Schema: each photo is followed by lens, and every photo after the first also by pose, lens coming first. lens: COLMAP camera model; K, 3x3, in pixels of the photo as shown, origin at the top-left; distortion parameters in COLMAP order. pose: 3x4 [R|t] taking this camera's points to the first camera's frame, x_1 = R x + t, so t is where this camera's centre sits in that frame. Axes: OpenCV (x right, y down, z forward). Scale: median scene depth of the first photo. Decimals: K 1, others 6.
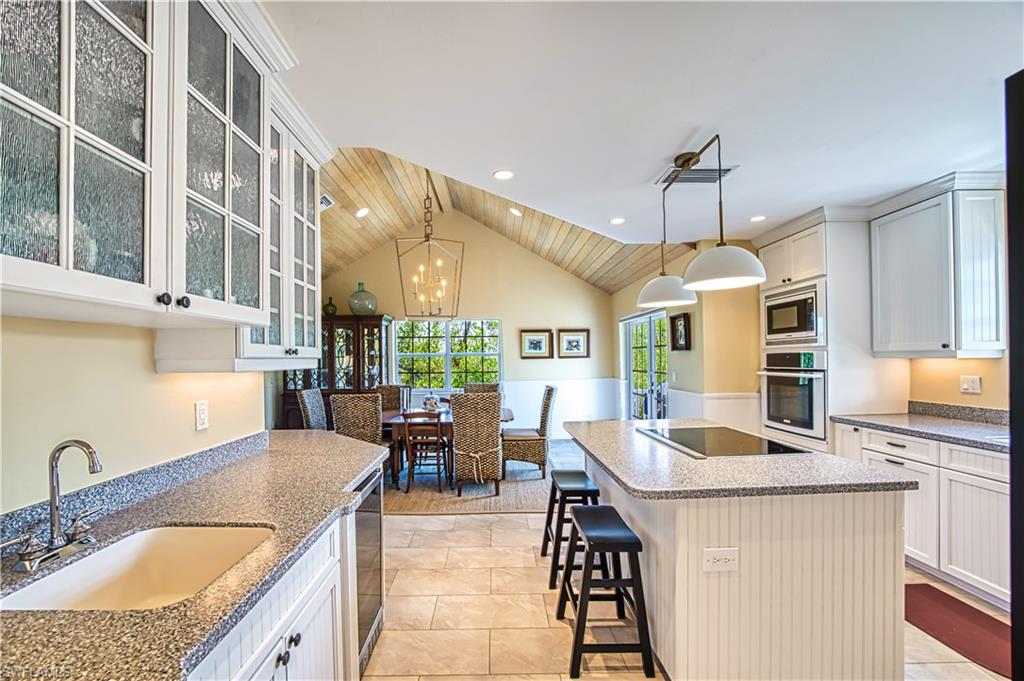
lens RADIAL K [[413.3, 0, 495.8], [0, 413.3, 359.7], [0, 0, 1]] dist [-0.042467, -0.000015]
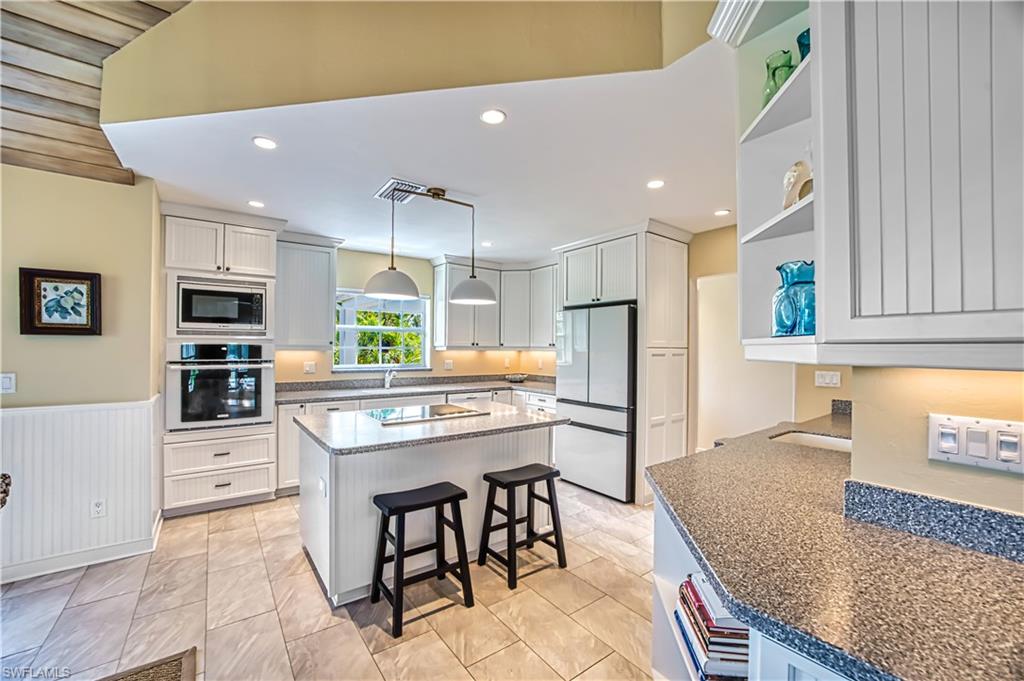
lens RADIAL K [[404.7, 0, 509.0], [0, 404.7, 345.0], [0, 0, 1]] dist [-0.042979, 0.010190]
pose [[-0.598814, 0.018862, 0.800666, -0.414248], [0.007350, 0.999810, -0.018056, 0.006682], [-0.800854, -0.004928, -0.598839, 0.971595]]
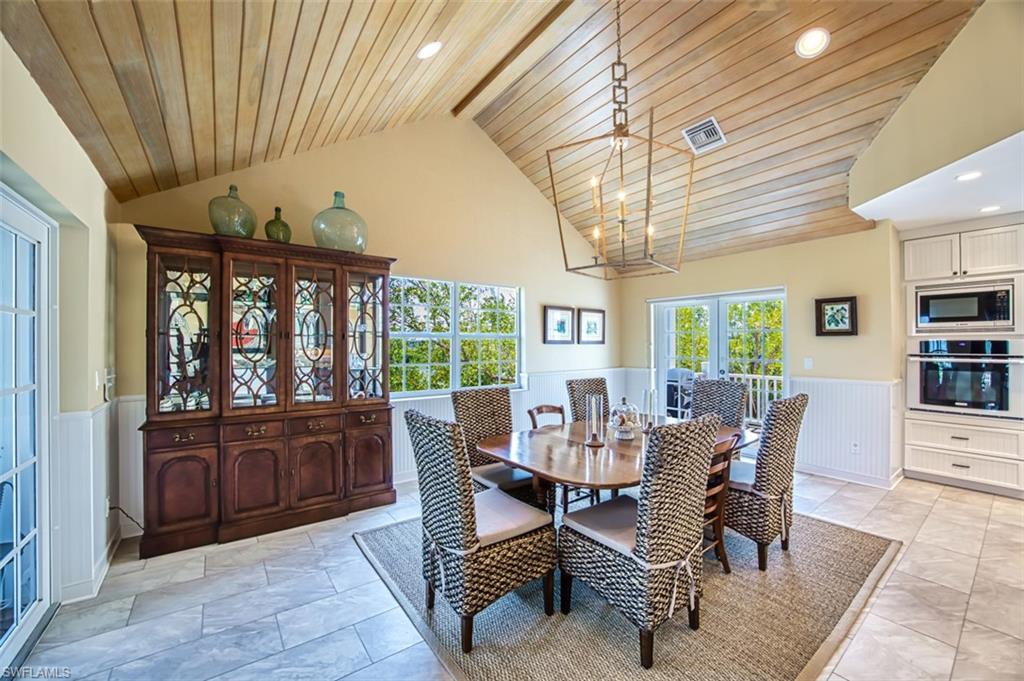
lens RADIAL K [[404.7, 0, 509.0], [0, 404.7, 345.0], [0, 0, 1]] dist [-0.042979, 0.010190]
pose [[0.800913, 0.010553, 0.598687, -0.818014], [-0.007368, 0.999943, -0.007770, 0.011922], [-0.598735, 0.001812, 0.800945, 0.849090]]
